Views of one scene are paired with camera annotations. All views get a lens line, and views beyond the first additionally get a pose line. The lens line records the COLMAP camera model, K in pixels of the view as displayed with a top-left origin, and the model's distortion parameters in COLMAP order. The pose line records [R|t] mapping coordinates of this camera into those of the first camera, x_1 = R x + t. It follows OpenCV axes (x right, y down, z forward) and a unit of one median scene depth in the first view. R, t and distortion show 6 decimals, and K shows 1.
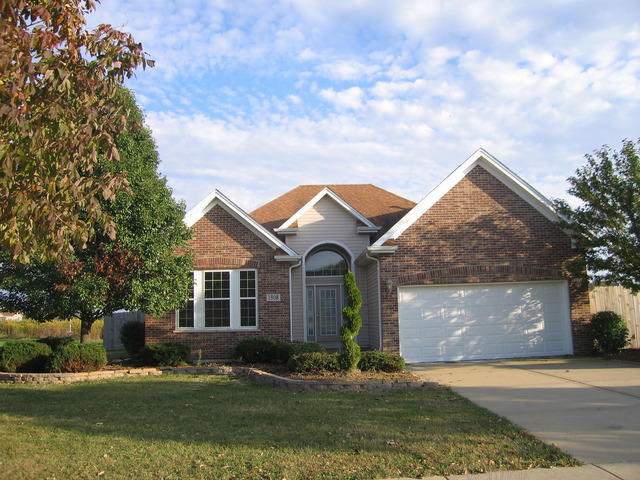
lens RADIAL K [[532.0, 0, 317.6], [0, 532.0, 239.8], [0, 0, 1]] dist [-0.141870, 0.111938]
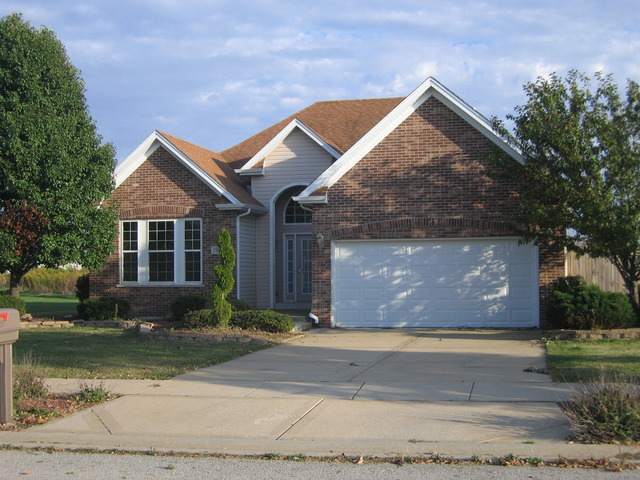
lens RADIAL K [[902.2, 0, 320.0], [0, 902.2, 240.0], [0, 0, 1]] dist [-0.096612, 0.005404]
pose [[0.961303, 0.010890, -0.275279, 0.533209], [0.021405, 0.993245, 0.114042, -0.083648], [0.274661, -0.115521, 0.954576, -0.432564]]
